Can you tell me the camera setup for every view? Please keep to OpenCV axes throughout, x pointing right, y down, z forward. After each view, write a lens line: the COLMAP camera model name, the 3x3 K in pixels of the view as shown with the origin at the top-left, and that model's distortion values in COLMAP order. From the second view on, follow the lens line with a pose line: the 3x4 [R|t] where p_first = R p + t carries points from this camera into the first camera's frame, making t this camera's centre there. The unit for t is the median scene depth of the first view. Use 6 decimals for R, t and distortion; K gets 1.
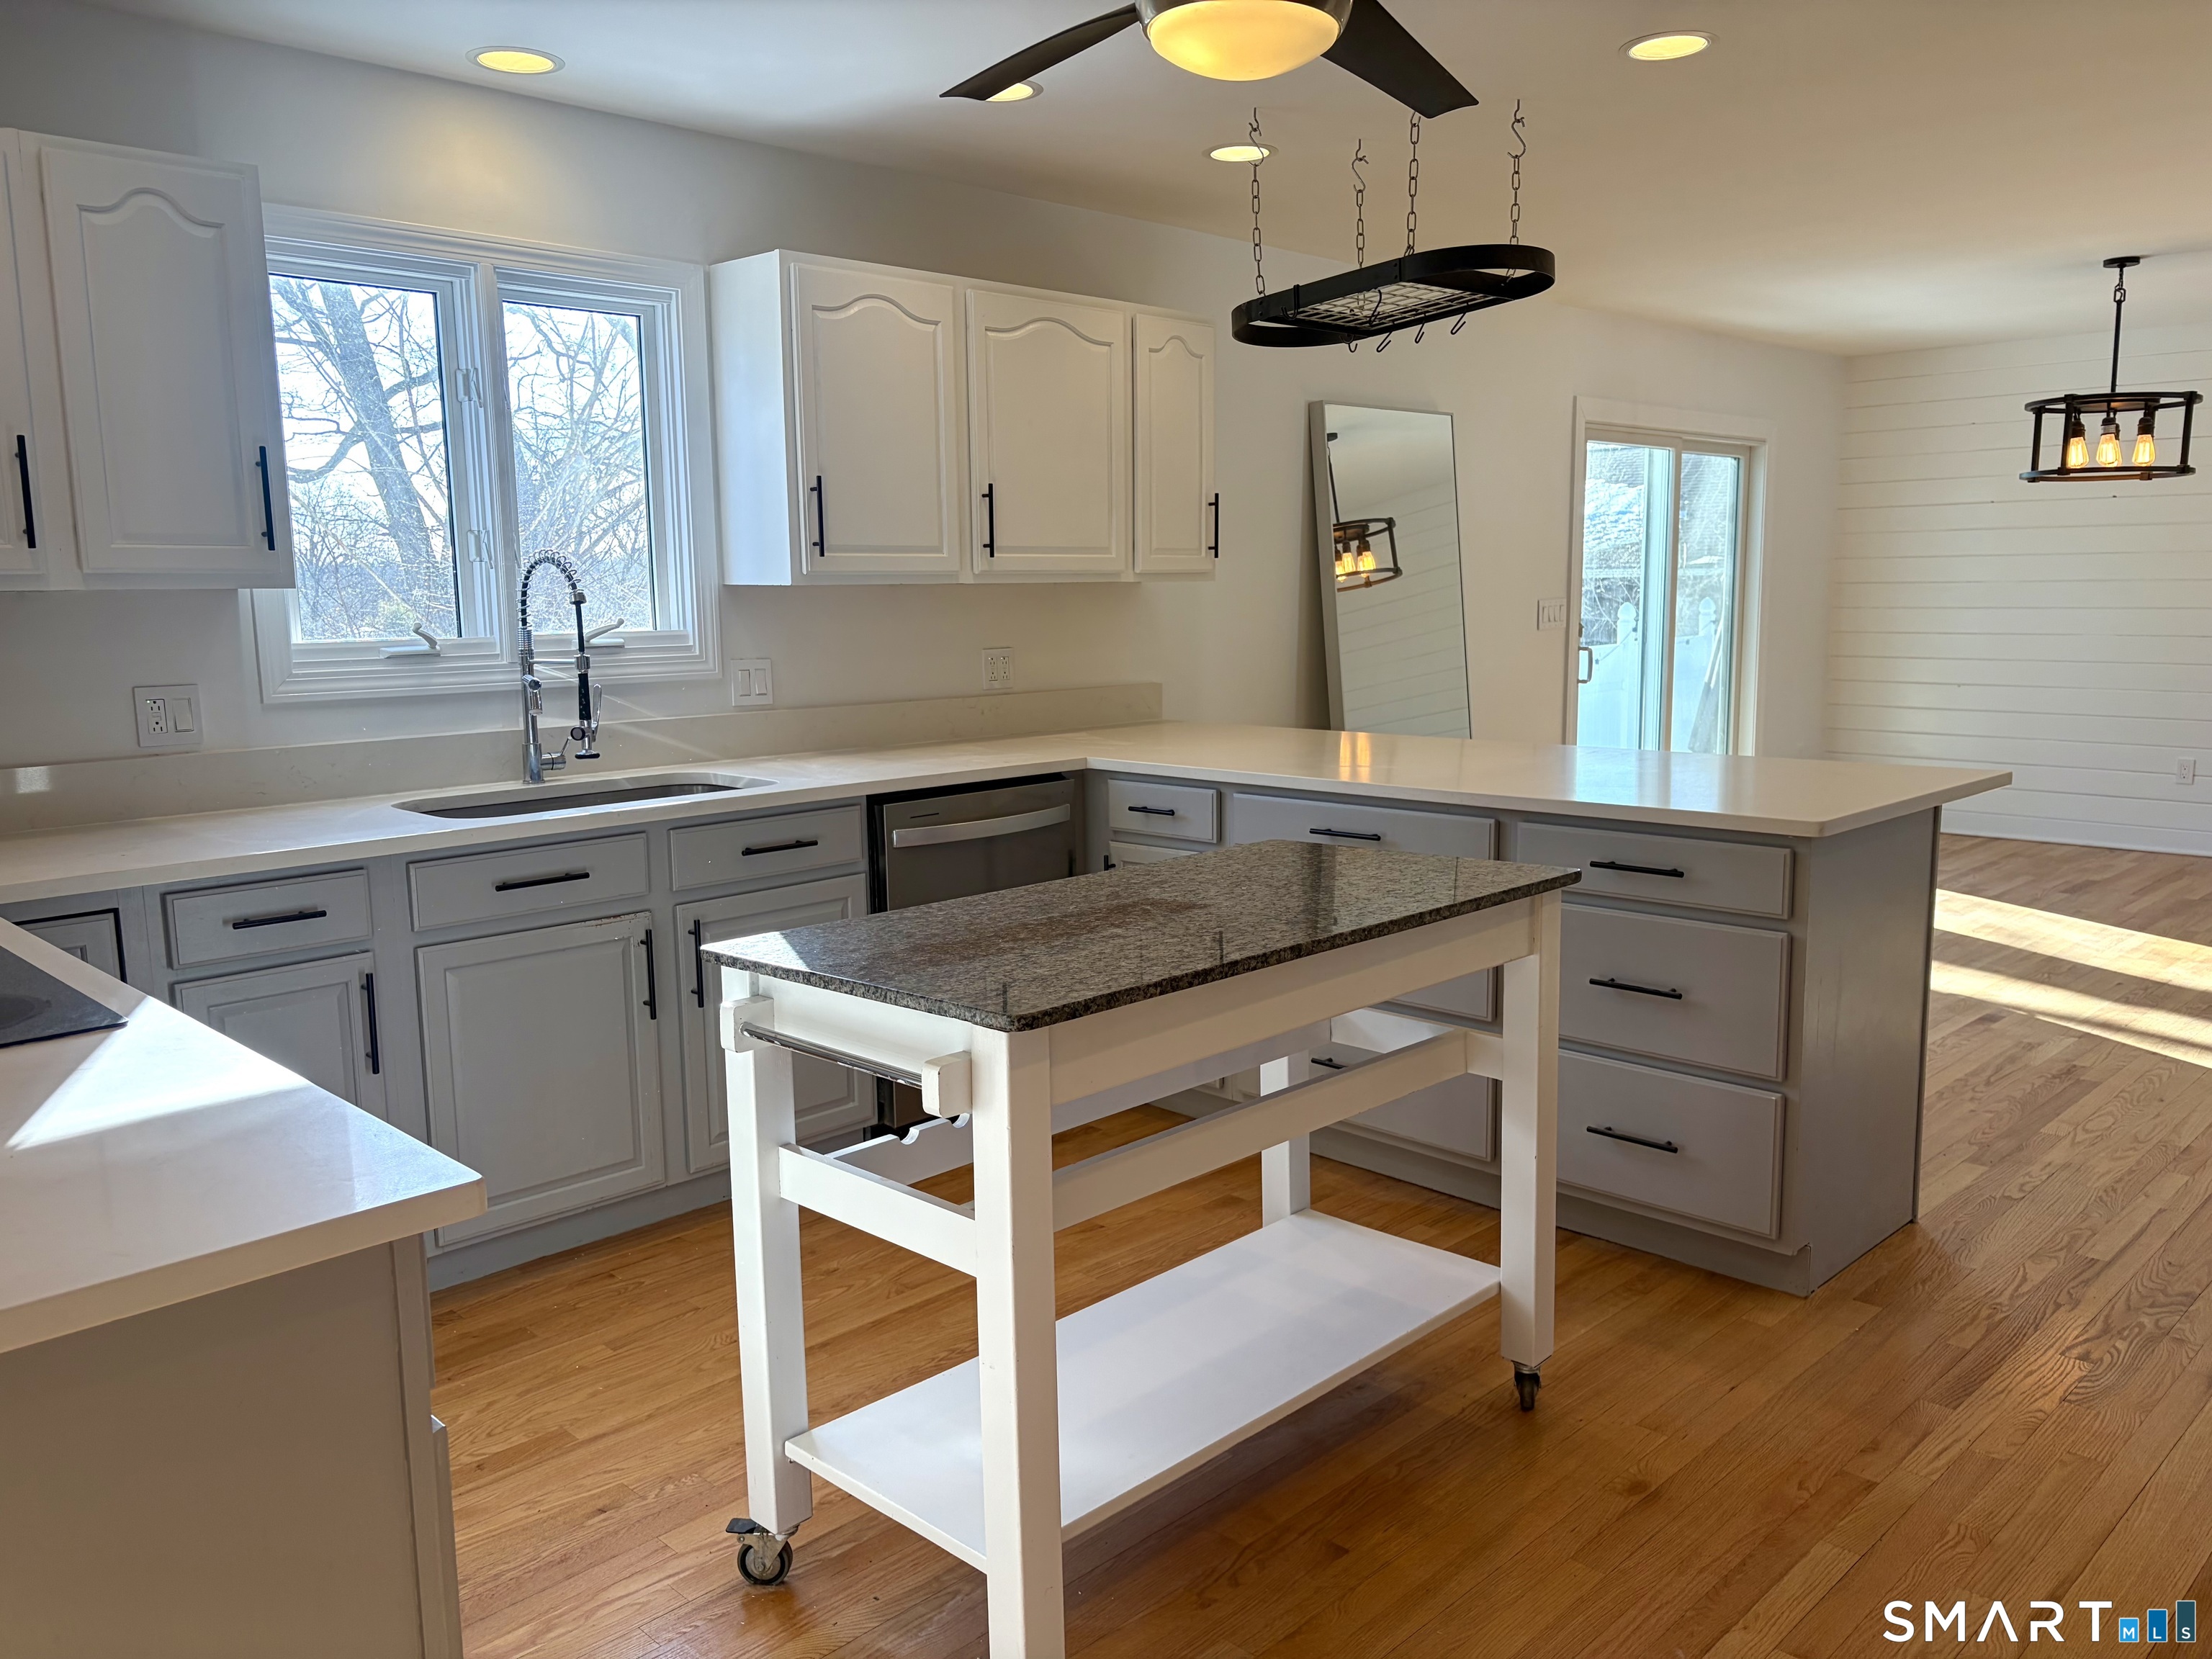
lens RADIAL K [[1692.1, 0, 1118.3], [0, 1692.1, 872.1], [0, 0, 1]] dist [0.047089, -0.053394]
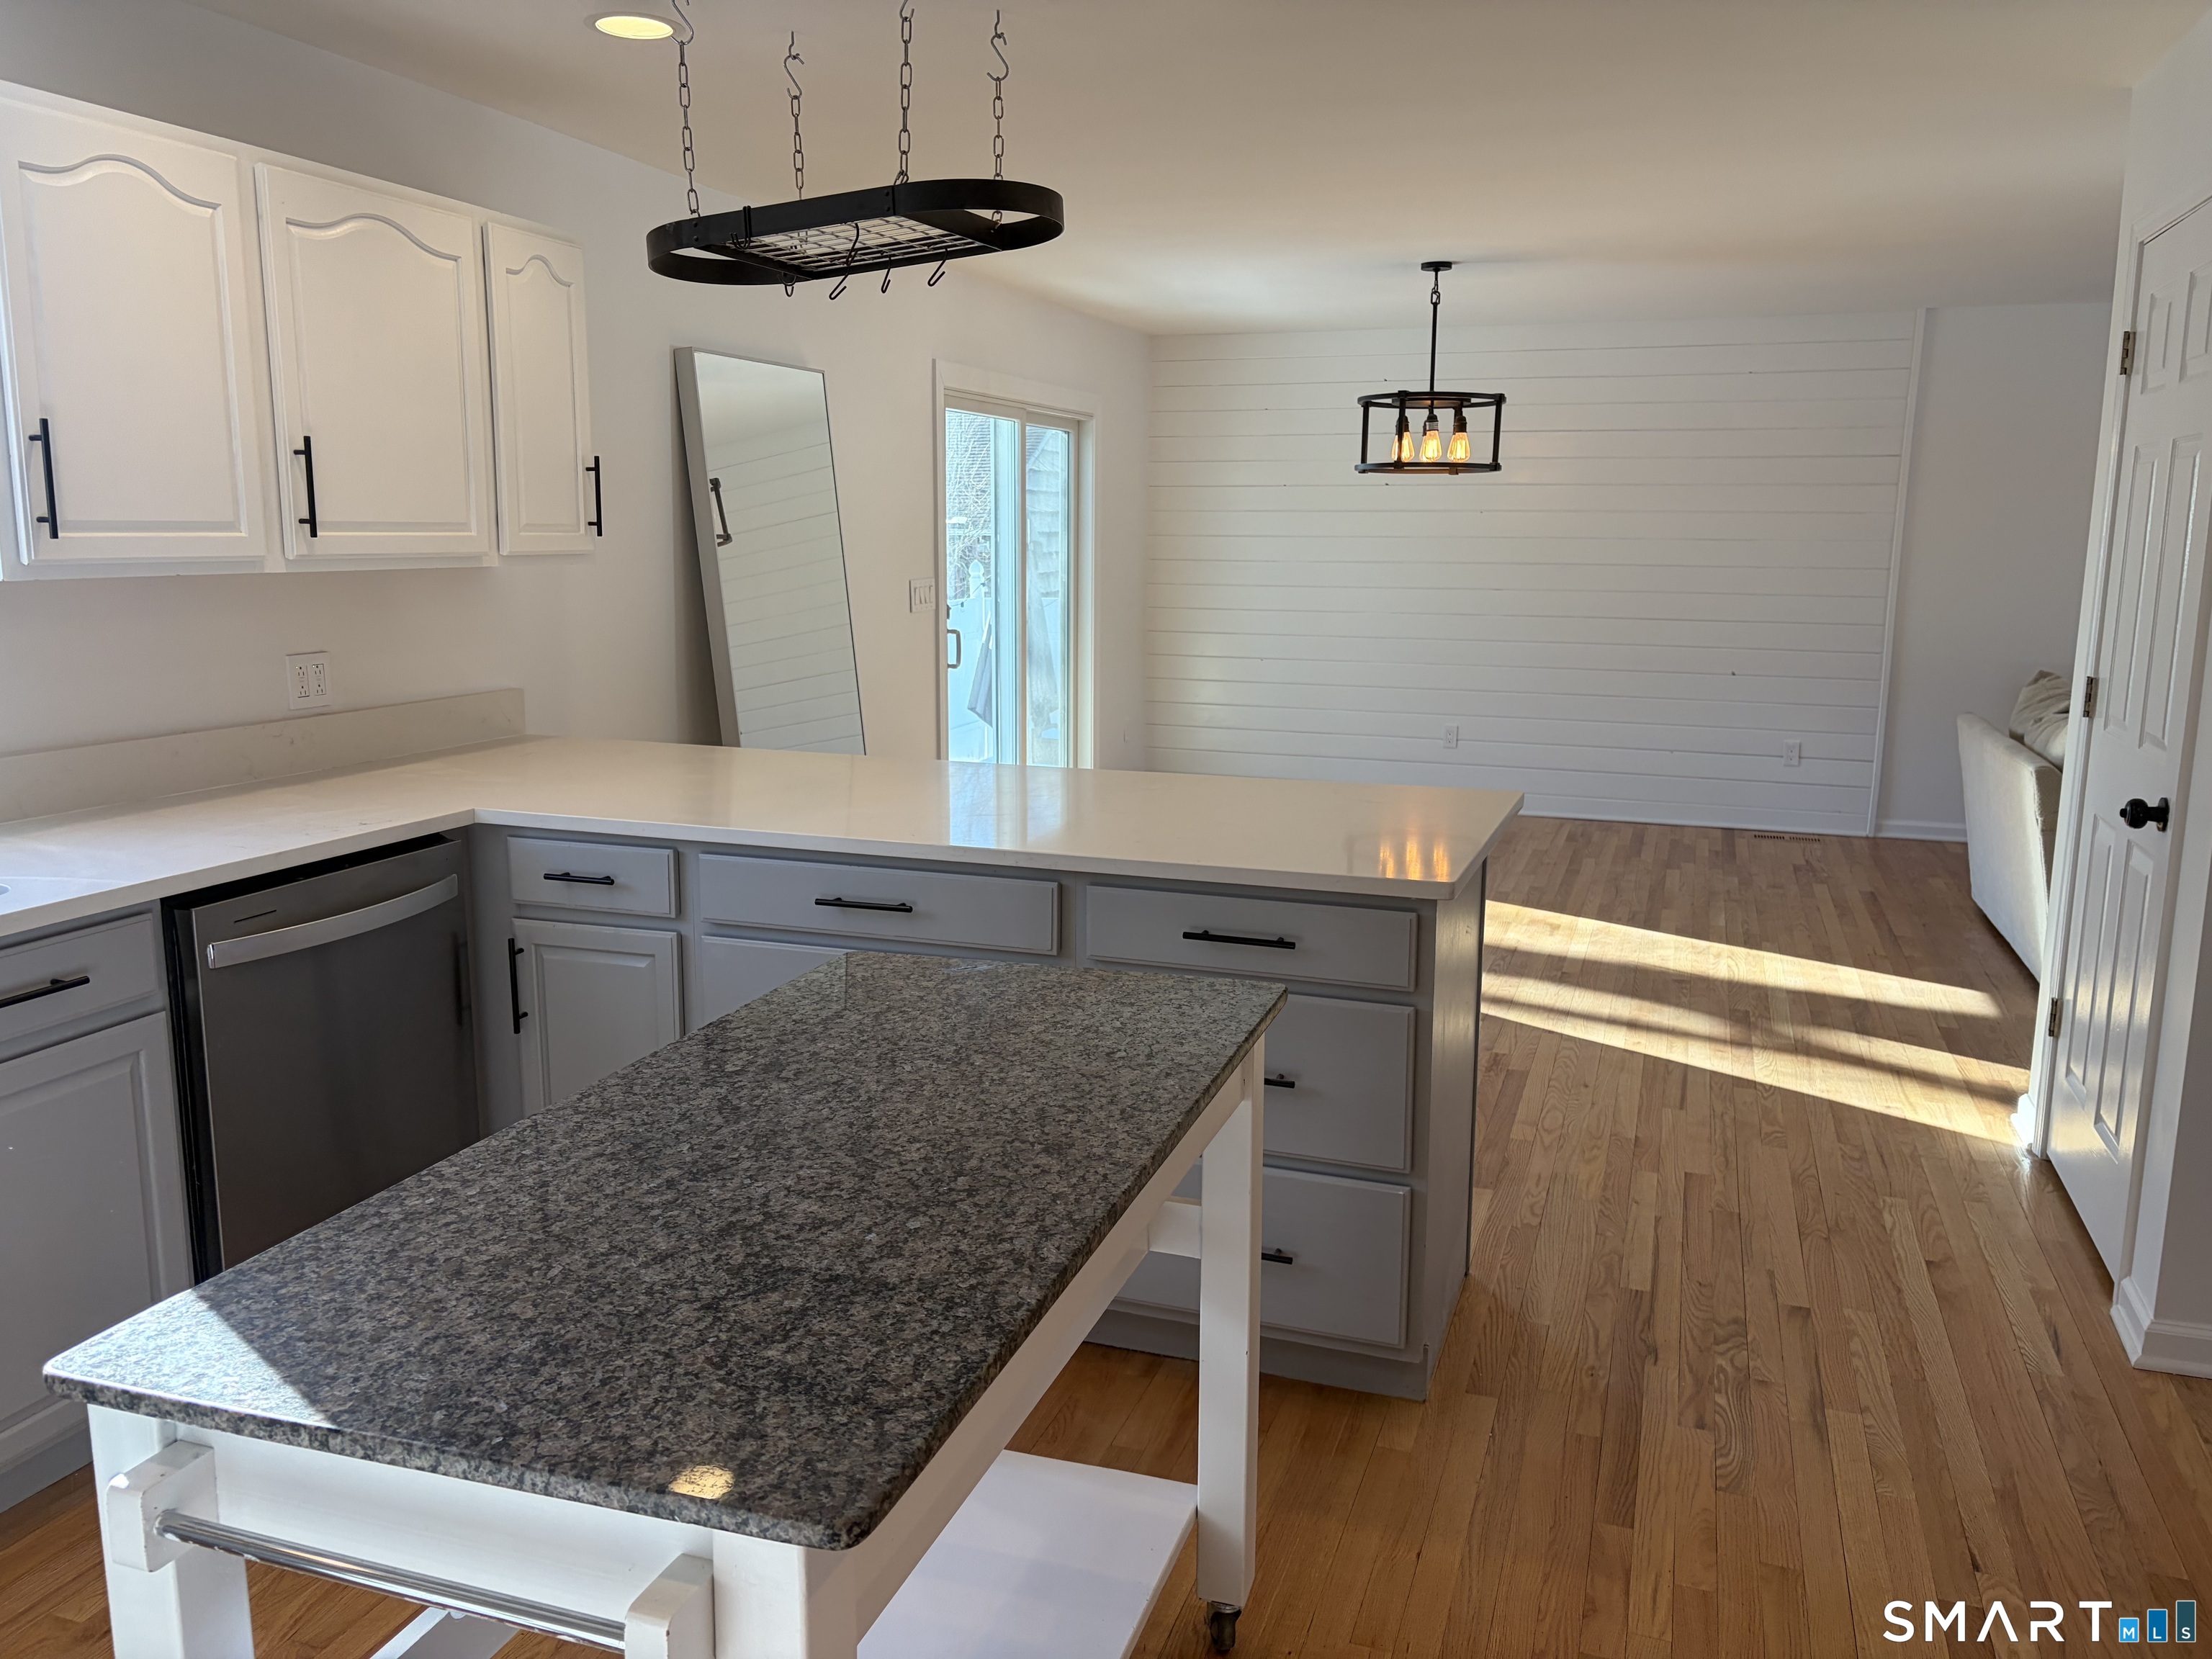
lens RADIAL K [[1692.1, 0, 1102.1], [0, 1692.1, 825.4], [0, 0, 1]] dist [0.047089, -0.053394]
pose [[0.905301, -0.053349, 0.421406, -0.086071], [0.051656, 0.998546, 0.015441, -0.058749], [-0.421617, 0.007789, 0.906740, 0.204720]]
